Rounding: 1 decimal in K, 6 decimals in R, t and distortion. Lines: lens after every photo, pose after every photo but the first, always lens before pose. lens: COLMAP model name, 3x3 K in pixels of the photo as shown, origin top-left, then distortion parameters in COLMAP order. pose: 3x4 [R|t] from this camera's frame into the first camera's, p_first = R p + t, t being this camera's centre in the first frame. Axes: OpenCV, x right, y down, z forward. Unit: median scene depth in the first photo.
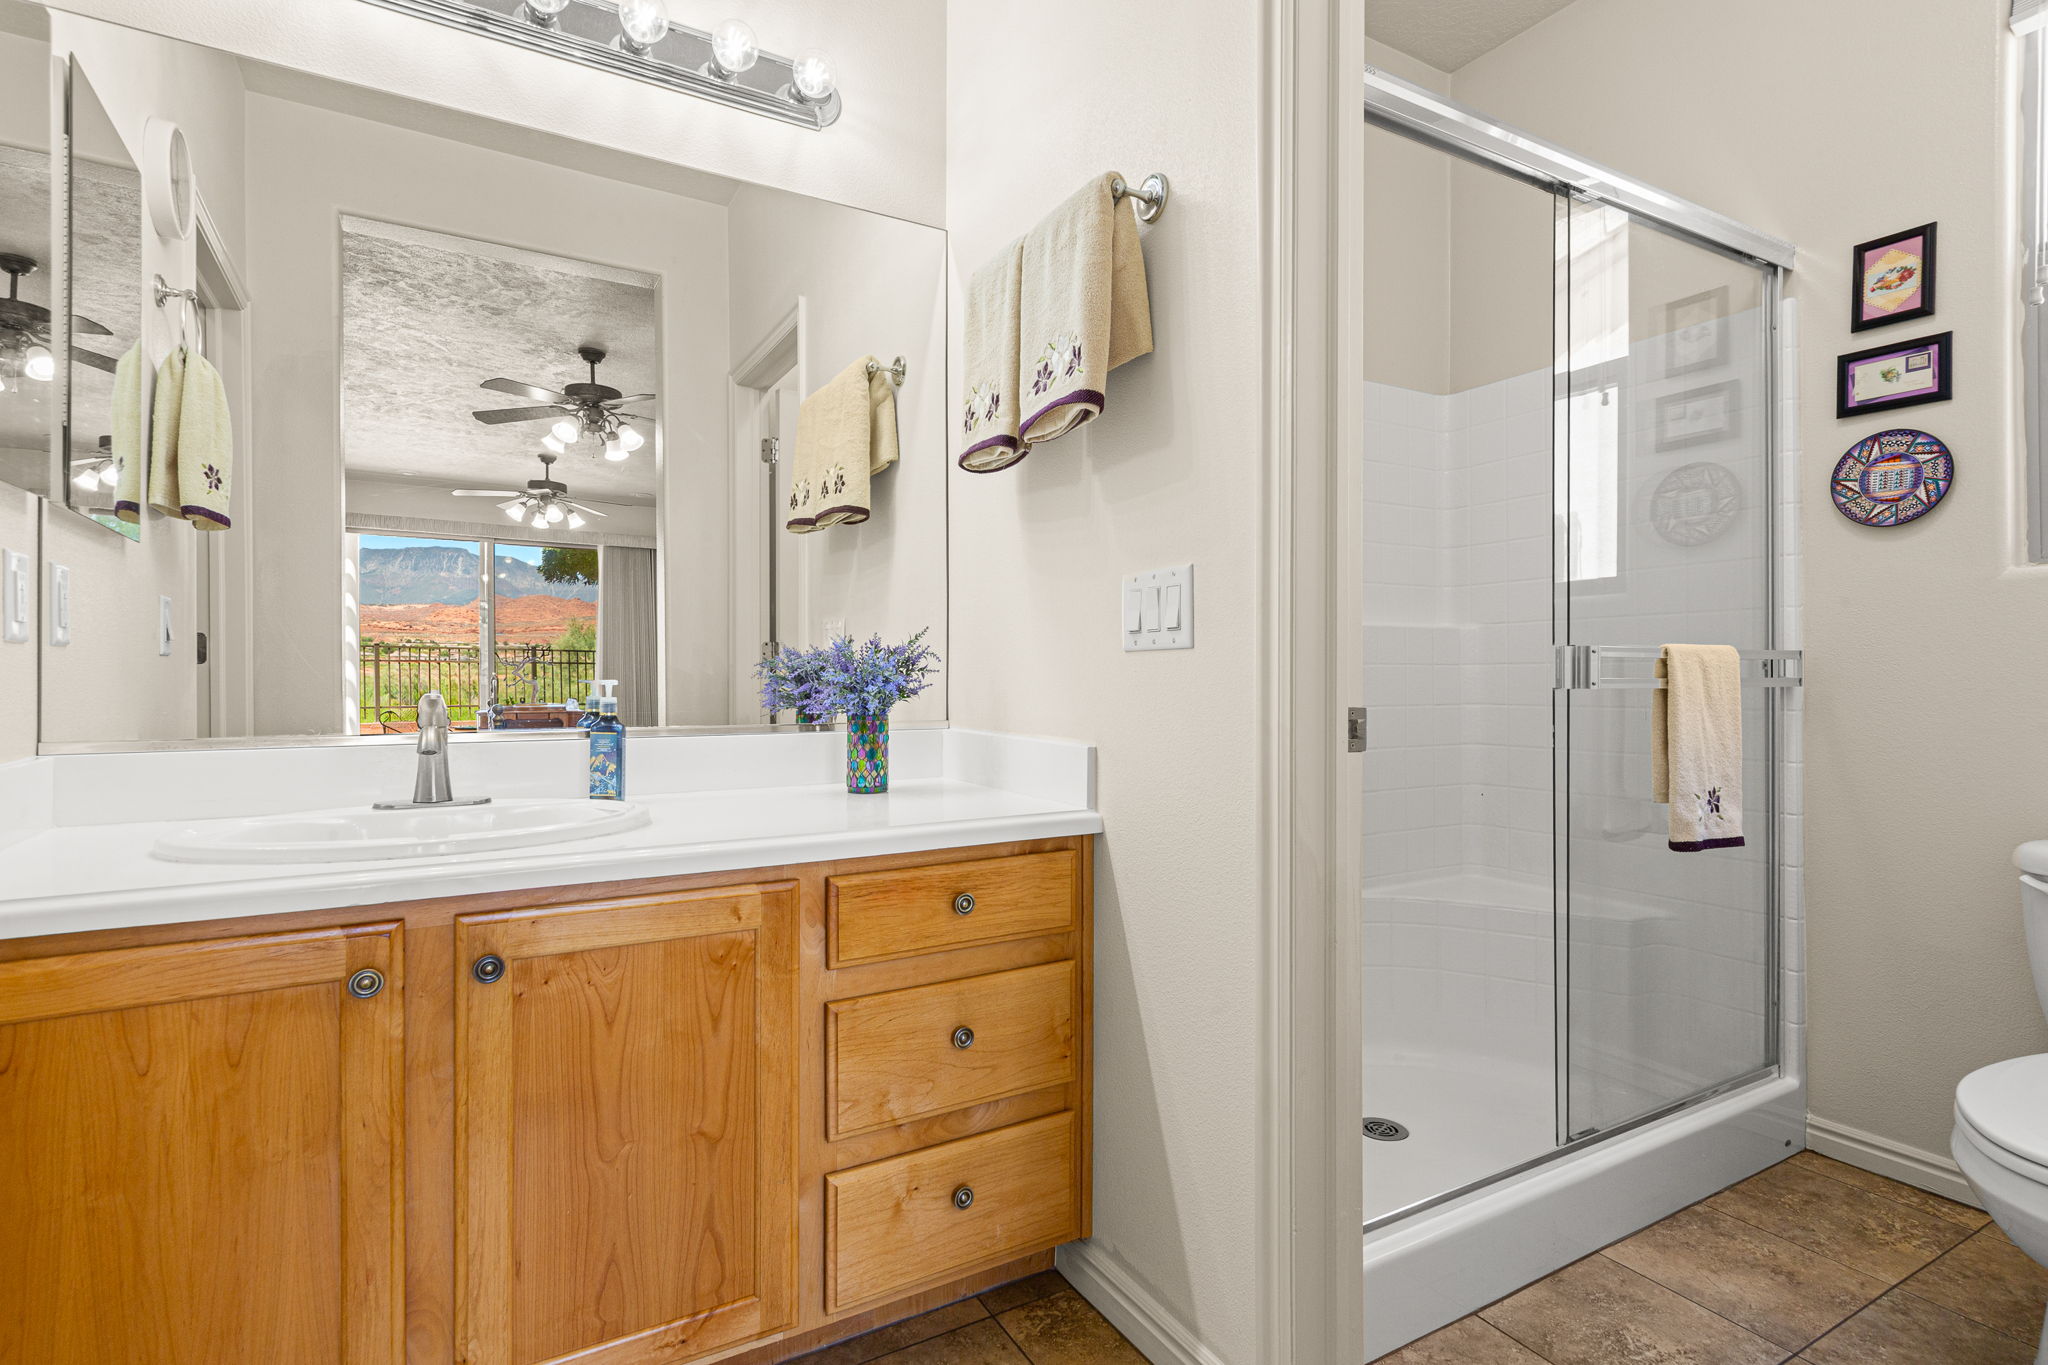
lens RADIAL K [[1001.0, 0, 1026.0], [0, 1001.0, 675.8], [0, 0, 1]] dist [0.004795, 0.000156]
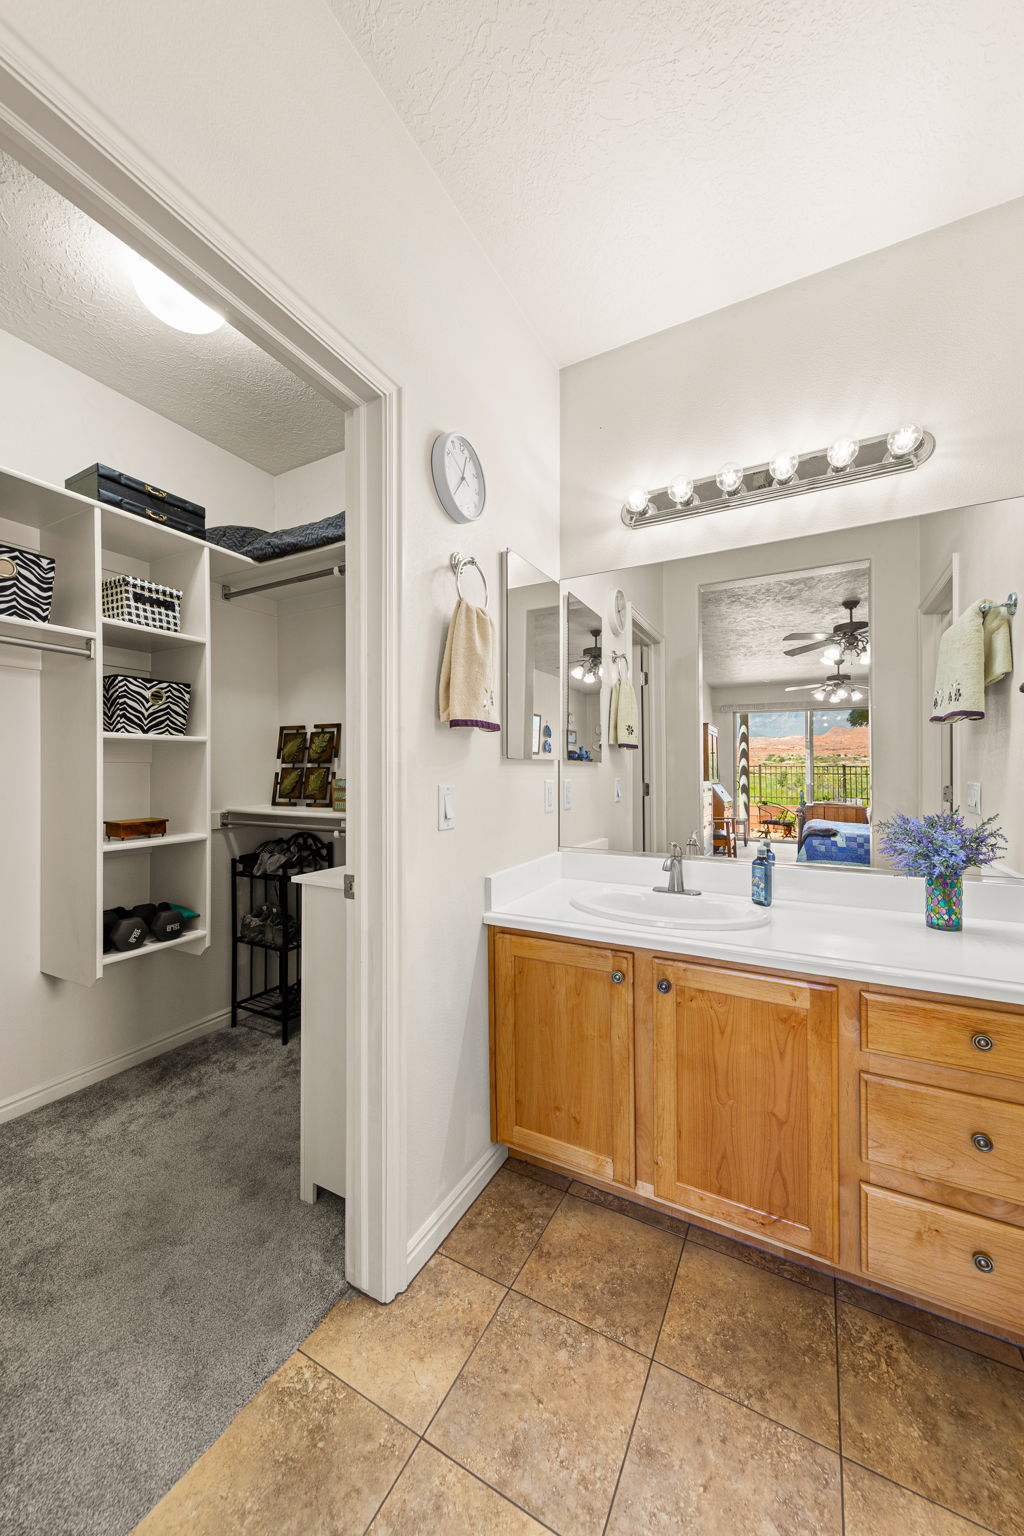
lens RADIAL K [[553.3, 0, 511.0], [0, 553.3, 775.9], [0, 0, 1]] dist [0.000120, -0.000206]
pose [[0.521072, 0.003159, -0.853507, 0.241946], [0.000972, 0.999990, 0.004294, -0.130928], [0.853512, -0.003068, 0.521063, 0.091115]]
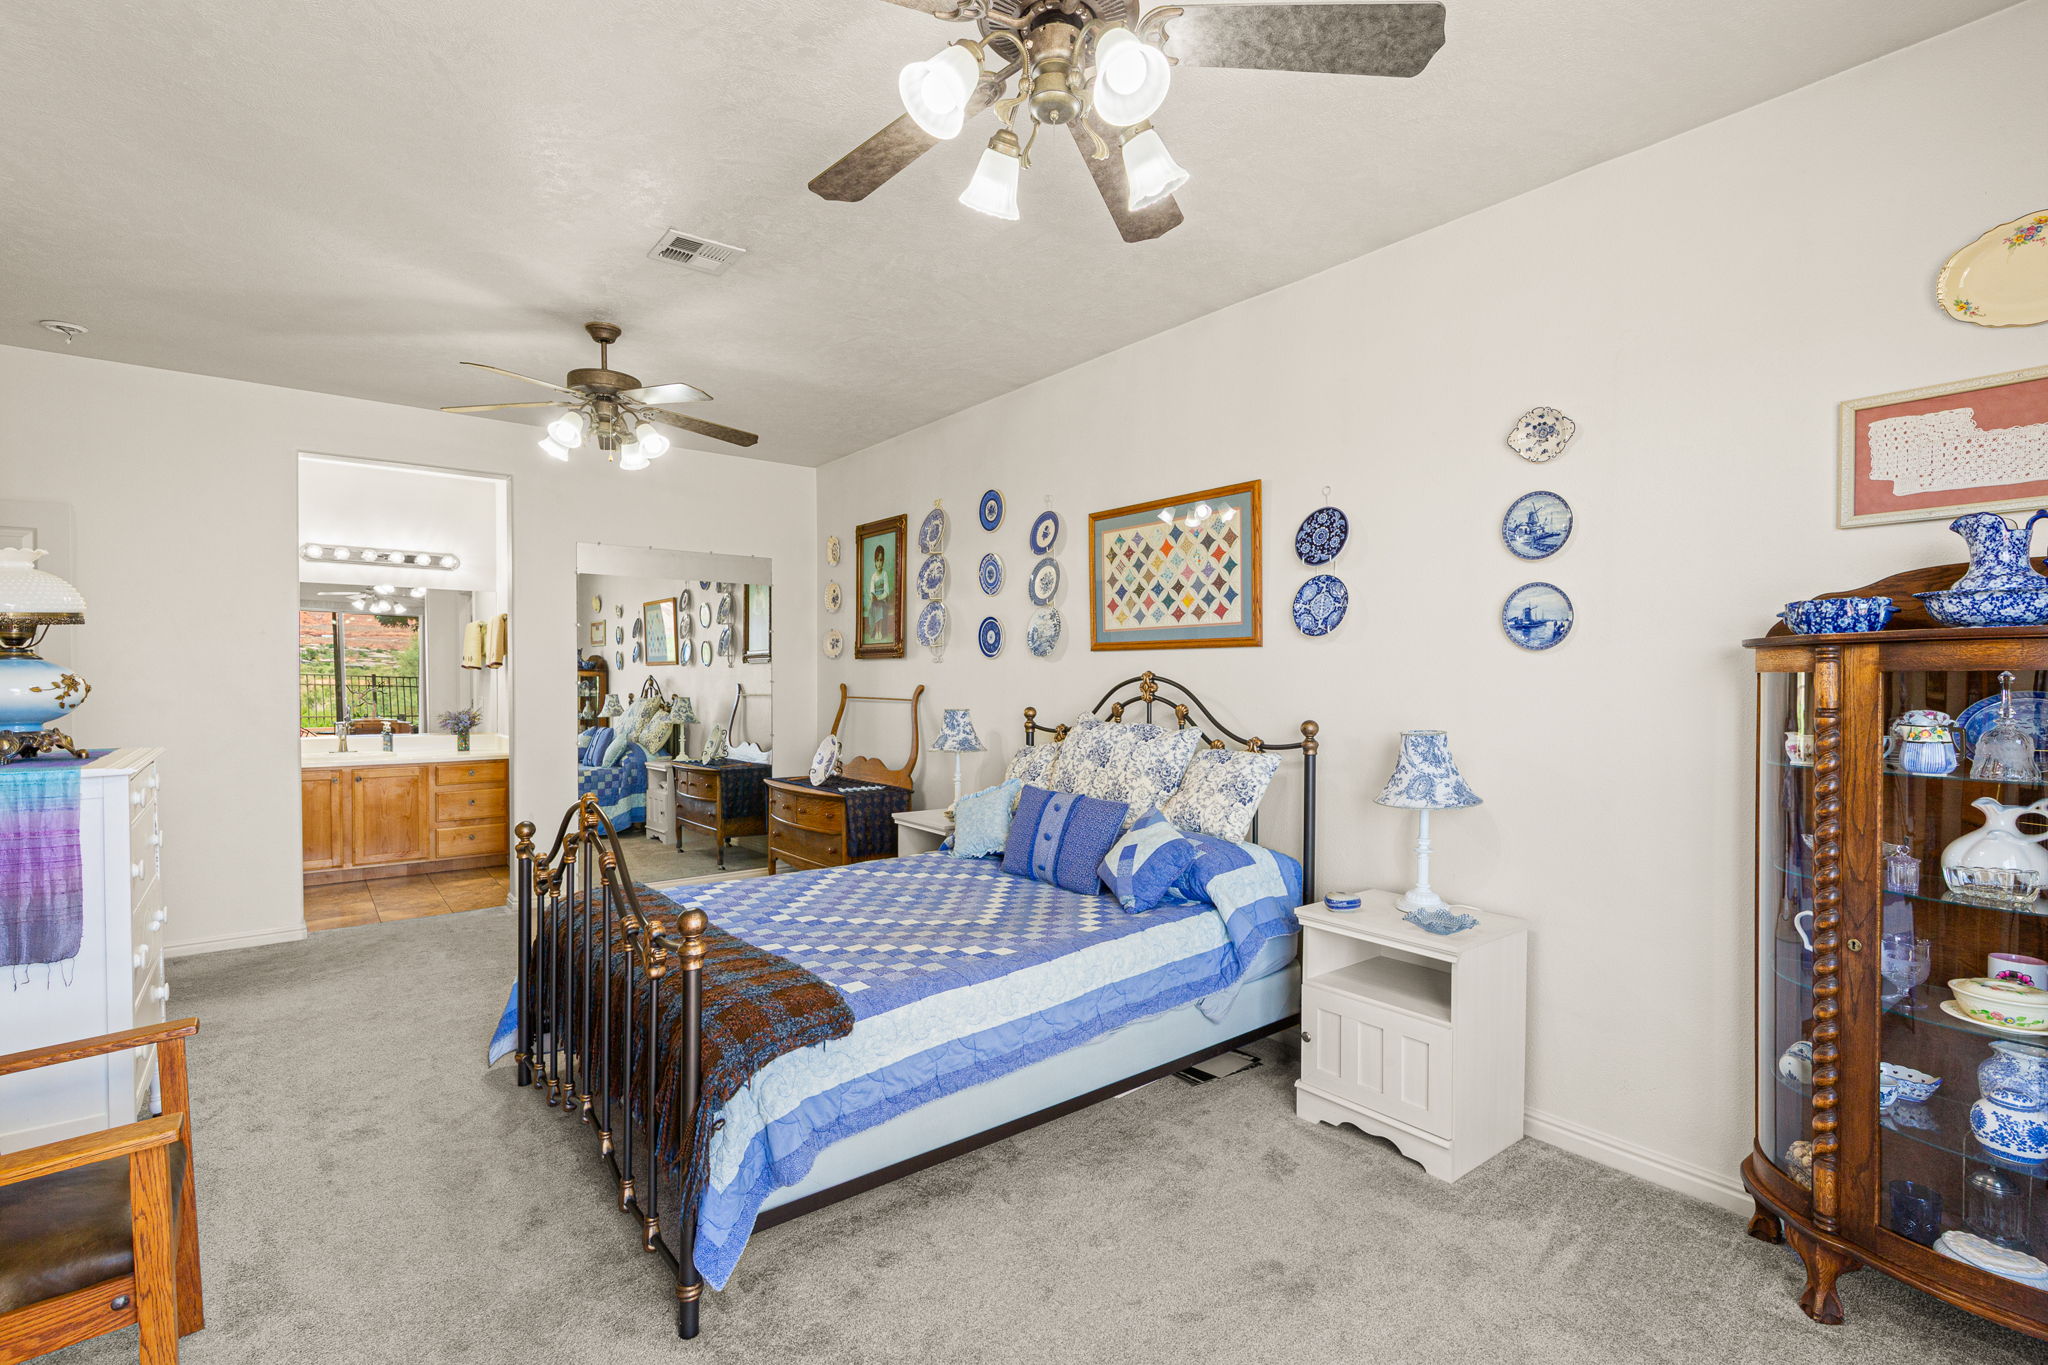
lens RADIAL K [[931.1, 0, 1027.1], [0, 931.1, 683.3], [0, 0, 1]] dist [0.005259, 0.000224]
pose [[0.989321, 0.003240, 0.145714, 1.868599], [-0.005372, 0.999884, 0.014242, -0.260061], [-0.145651, -0.014873, 0.989224, -3.662421]]
